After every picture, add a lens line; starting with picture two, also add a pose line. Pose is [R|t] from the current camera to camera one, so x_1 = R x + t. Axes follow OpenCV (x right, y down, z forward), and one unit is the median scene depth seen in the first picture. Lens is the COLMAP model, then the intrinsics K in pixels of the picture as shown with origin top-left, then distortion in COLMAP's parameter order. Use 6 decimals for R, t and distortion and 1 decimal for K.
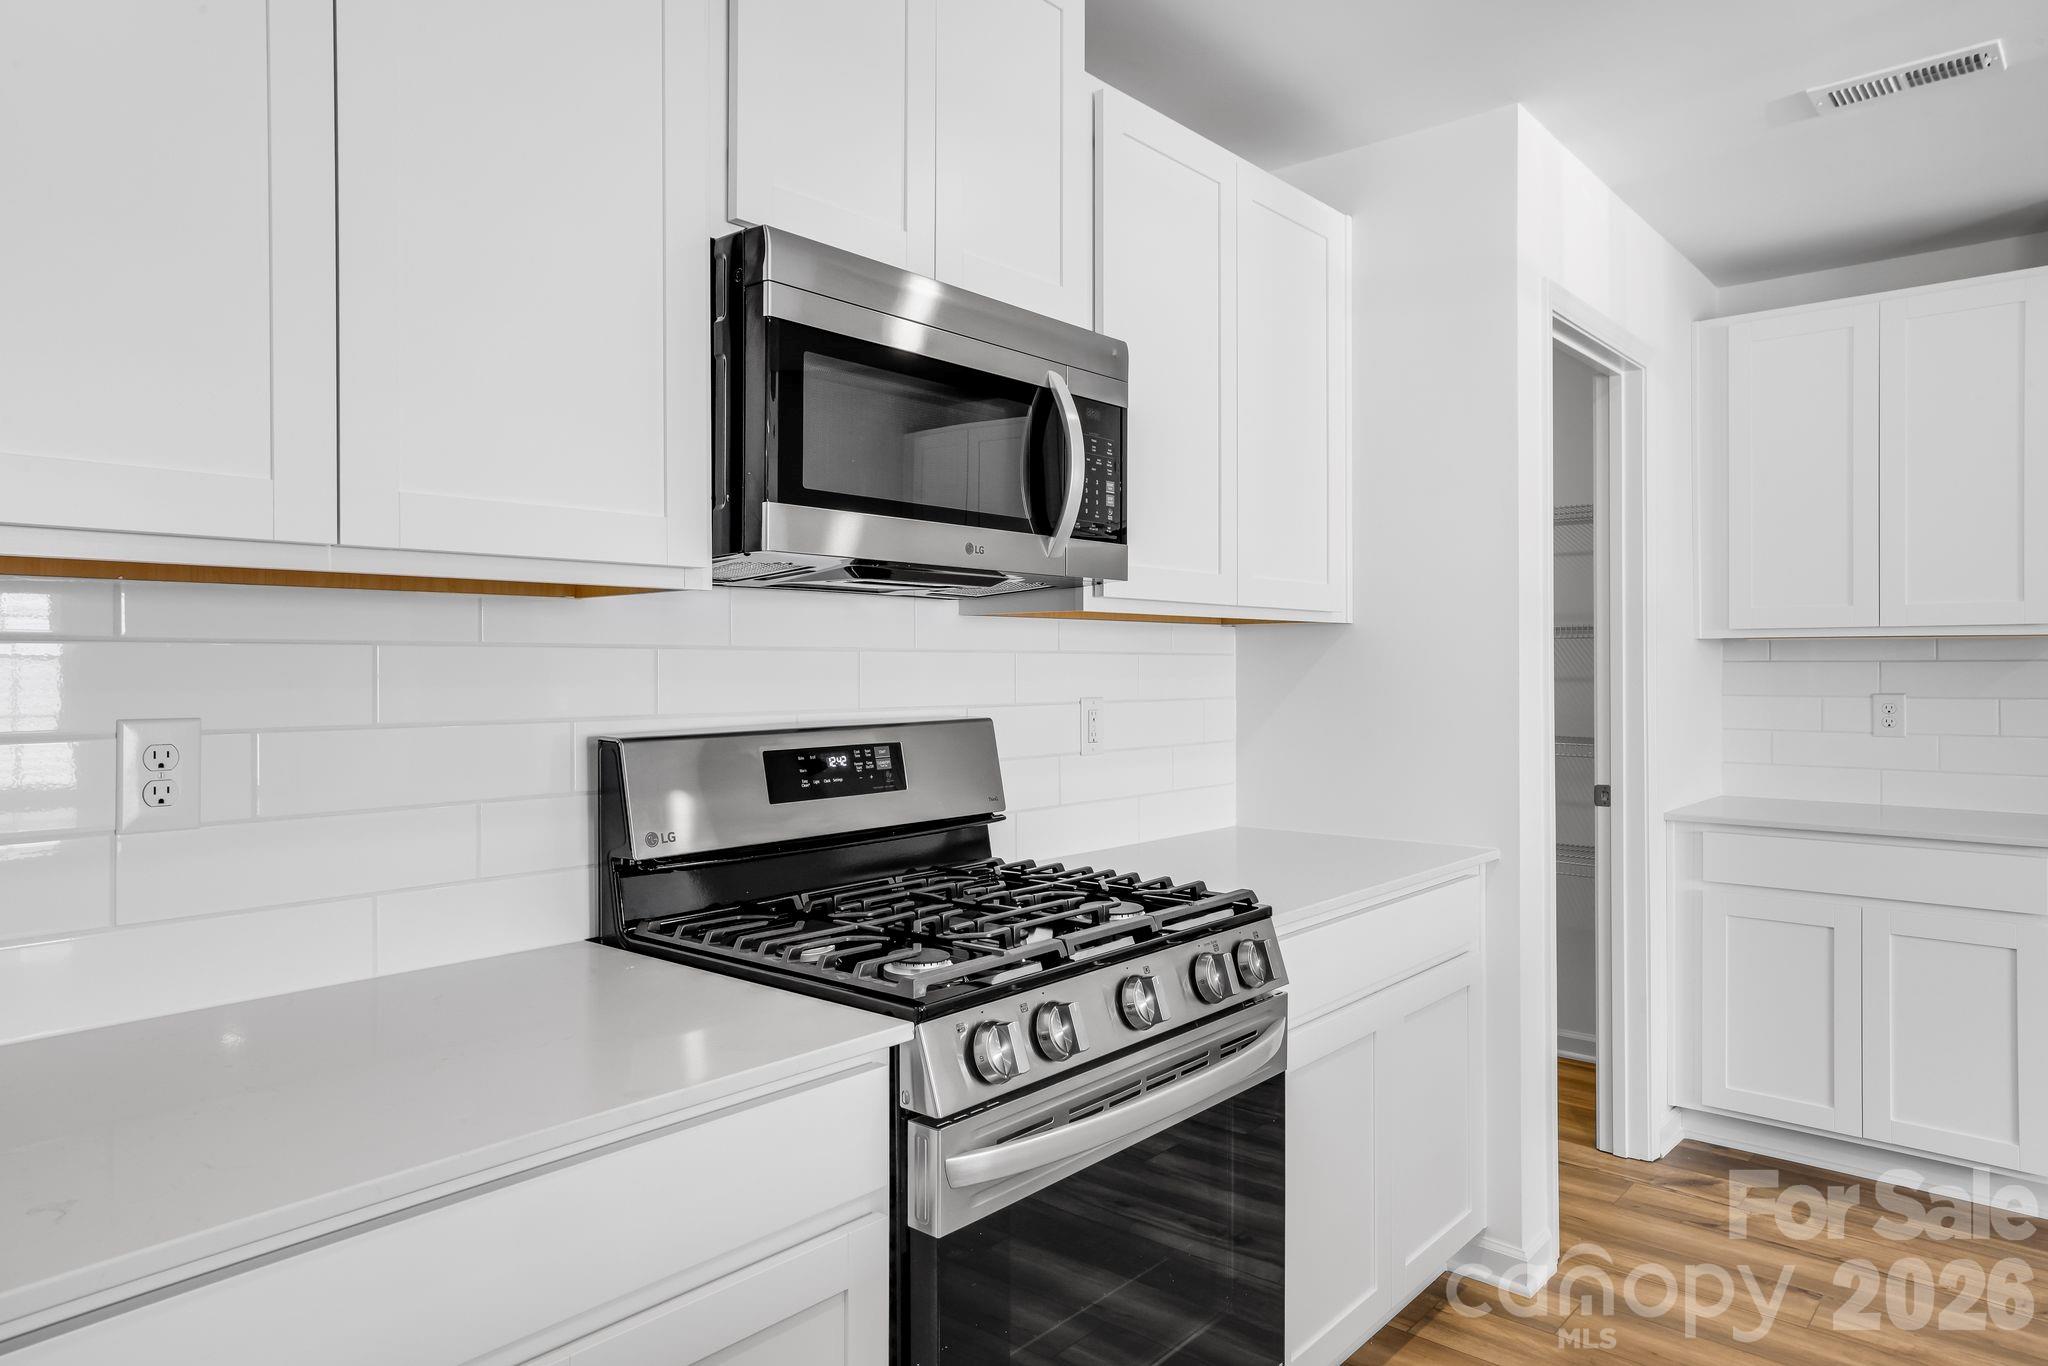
lens RADIAL K [[1289.0, 0, 1017.4], [0, 1289.0, 664.7], [0, 0, 1]] dist [0.005413, 0.007038]
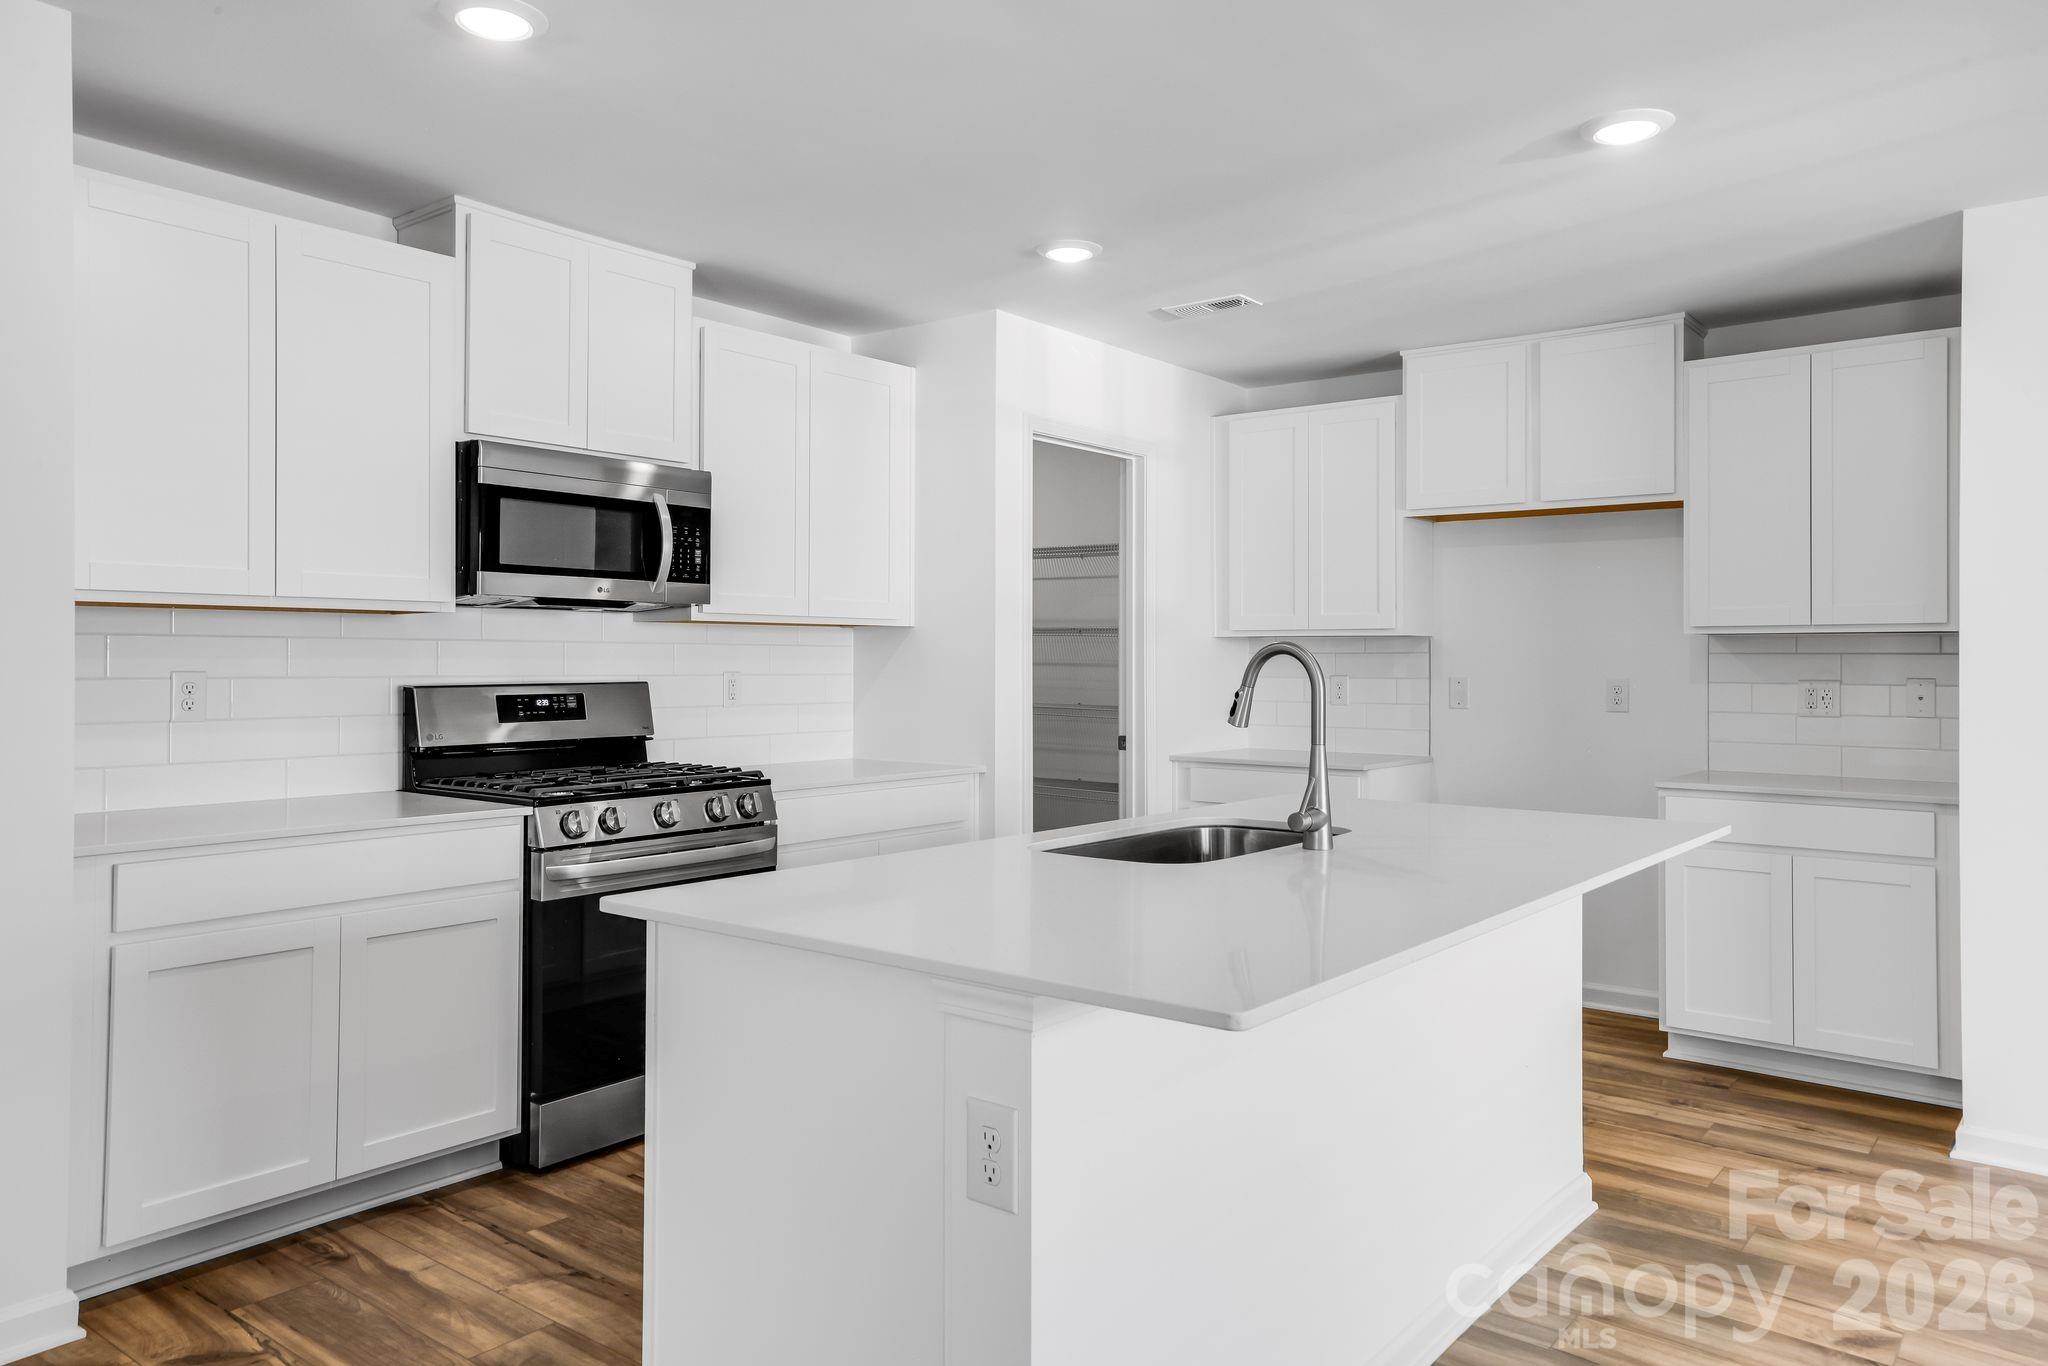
lens RADIAL K [[1374.6, 0, 998.9], [0, 1374.6, 653.1], [0, 0, 1]] dist [0.017899, 0.024877]
pose [[0.999575, 0.004027, 0.028866, 0.446590], [-0.003881, 0.999979, -0.005124, 0.012119], [-0.028886, 0.005010, 0.999570, -0.964951]]
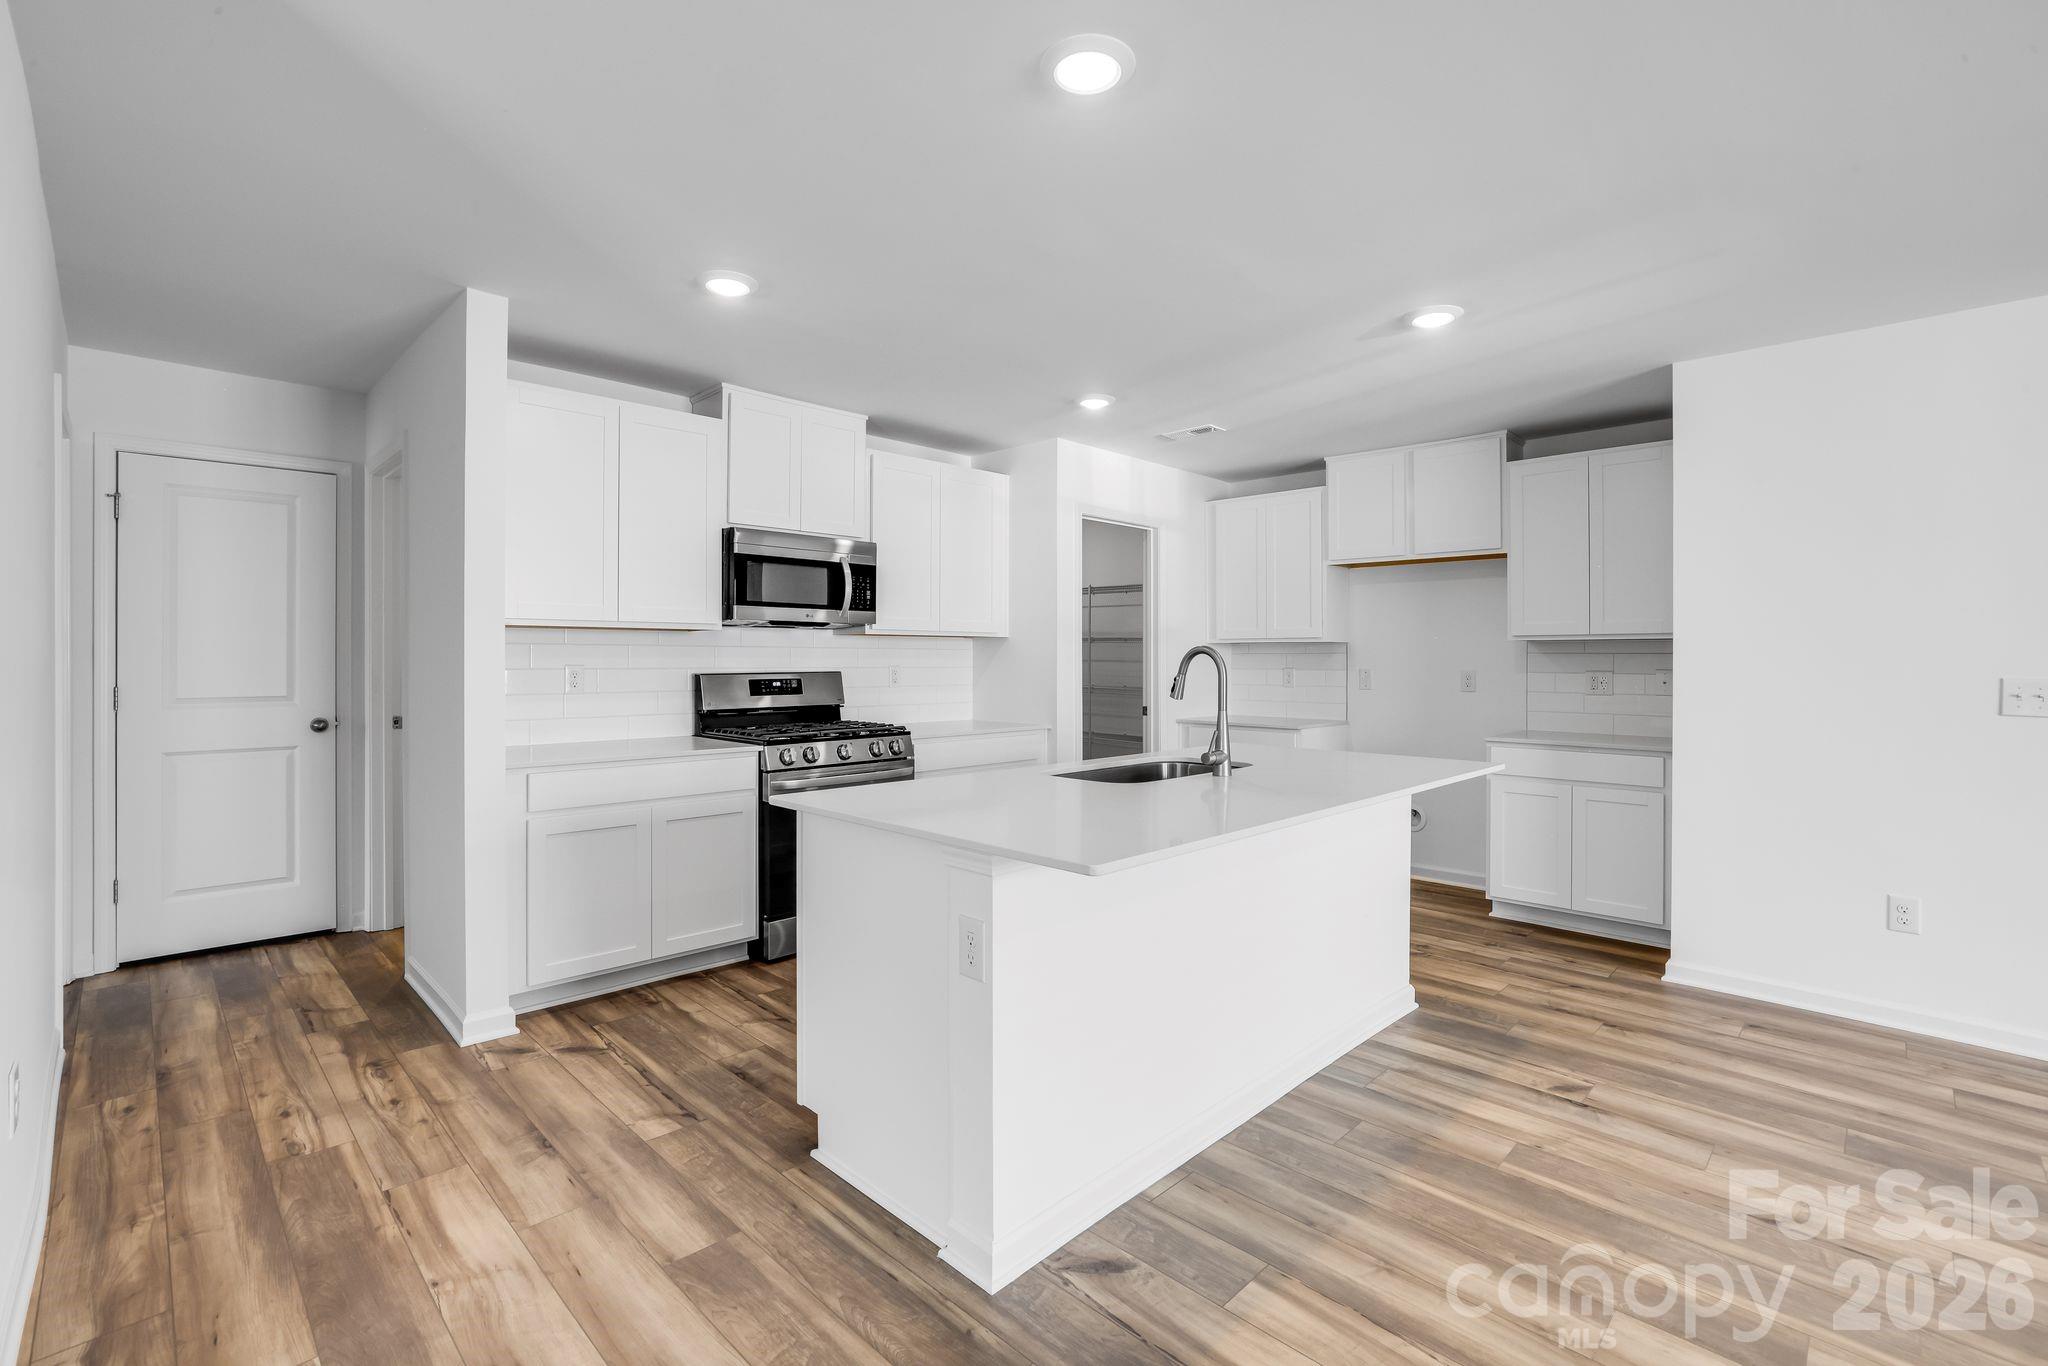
lens RADIAL K [[888.8, 0, 1009.5], [0, 888.8, 659.0], [0, 0, 1]] dist [-0.023774, 0.006206]
pose [[0.996664, 0.003050, -0.081558, 0.571623], [-0.003012, 0.999995, 0.000589, 0.013346], [0.081559, -0.000341, 0.996668, -1.030260]]
